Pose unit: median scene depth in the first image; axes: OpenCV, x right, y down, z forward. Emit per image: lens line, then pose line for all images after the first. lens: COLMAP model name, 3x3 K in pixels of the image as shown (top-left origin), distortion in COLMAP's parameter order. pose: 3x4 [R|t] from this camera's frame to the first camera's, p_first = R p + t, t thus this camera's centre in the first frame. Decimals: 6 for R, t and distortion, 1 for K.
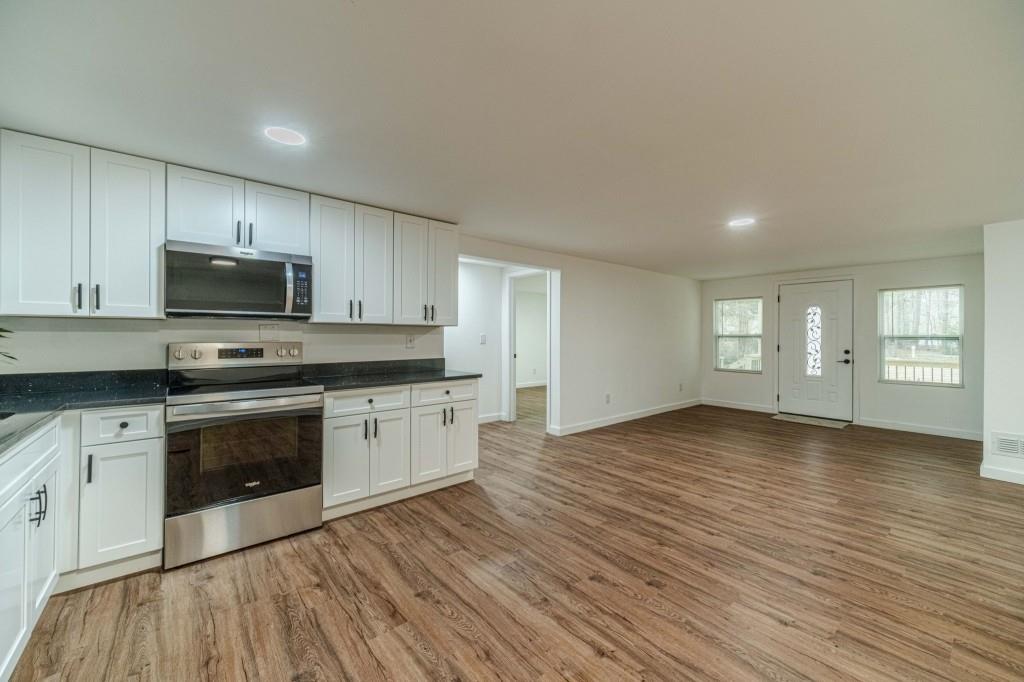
lens RADIAL K [[402.8, 0, 513.5], [0, 402.8, 336.1], [0, 0, 1]] dist [0.002925, -0.000632]
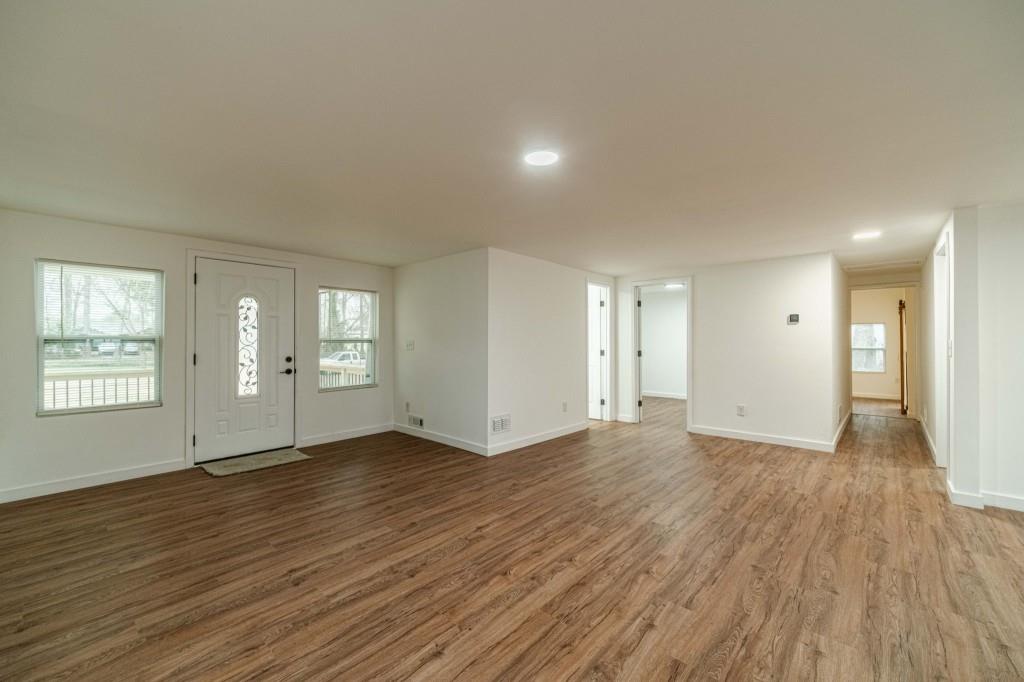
lens RADIAL K [[408.6, 0, 512.0], [0, 408.6, 341.0], [0, 0, 1]] dist [0.002889, -0.000472]
pose [[-0.140559, -0.007188, 0.990046, -0.063105], [-0.000233, 0.999974, 0.007227, -0.005562], [-0.990072, 0.000785, -0.140557, 1.267314]]
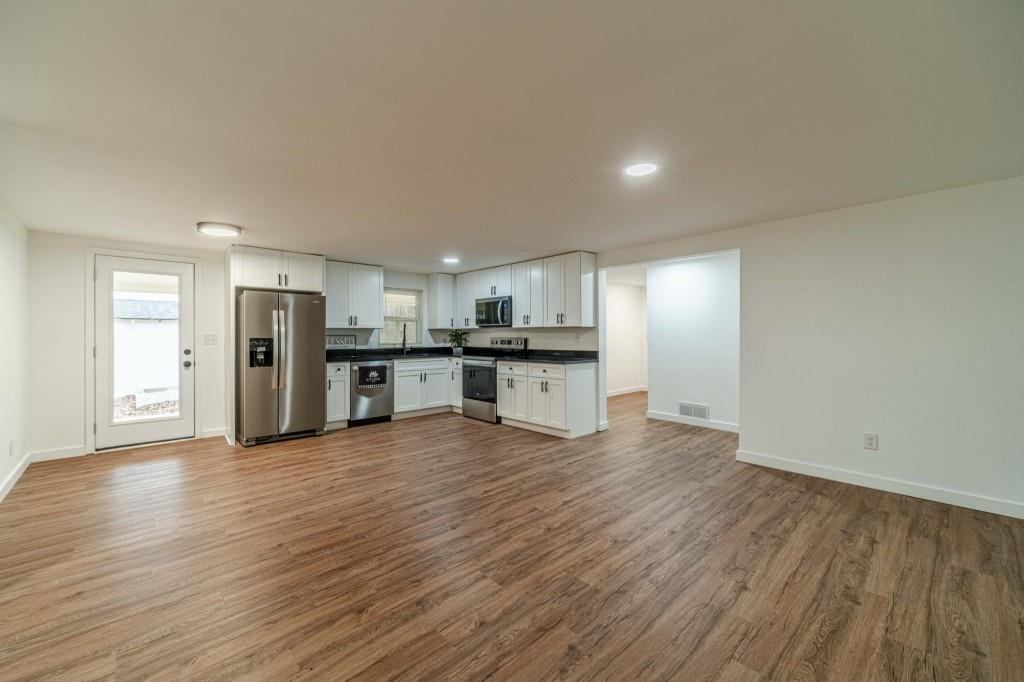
lens RADIAL K [[408.6, 0, 512.0], [0, 408.6, 341.0], [0, 0, 1]] dist [0.002889, -0.000472]
pose [[0.052650, 0.013361, -0.998524, 1.419210], [0.003394, 0.999902, 0.013558, 0.004180], [0.998607, -0.004103, 0.052599, 0.820418]]
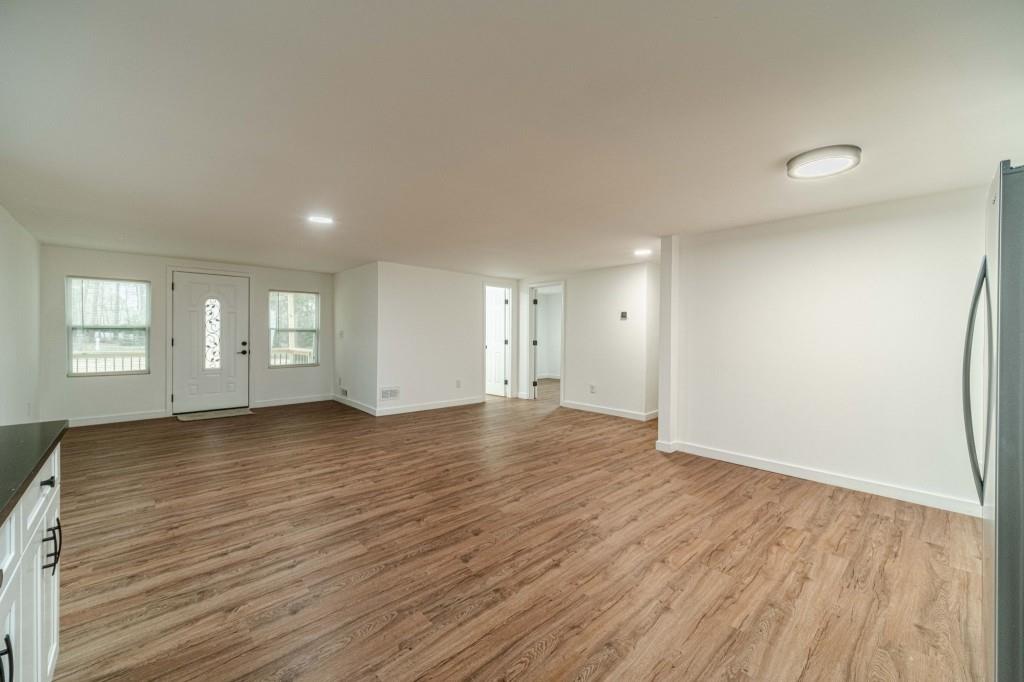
lens RADIAL K [[402.8, 0, 513.5], [0, 402.8, 336.1], [0, 0, 1]] dist [0.002925, -0.000632]
pose [[-0.053874, -0.014836, 0.998438, -0.568668], [-0.007342, 0.999868, 0.014461, -0.003802], [-0.998521, -0.006551, -0.053976, 0.618576]]
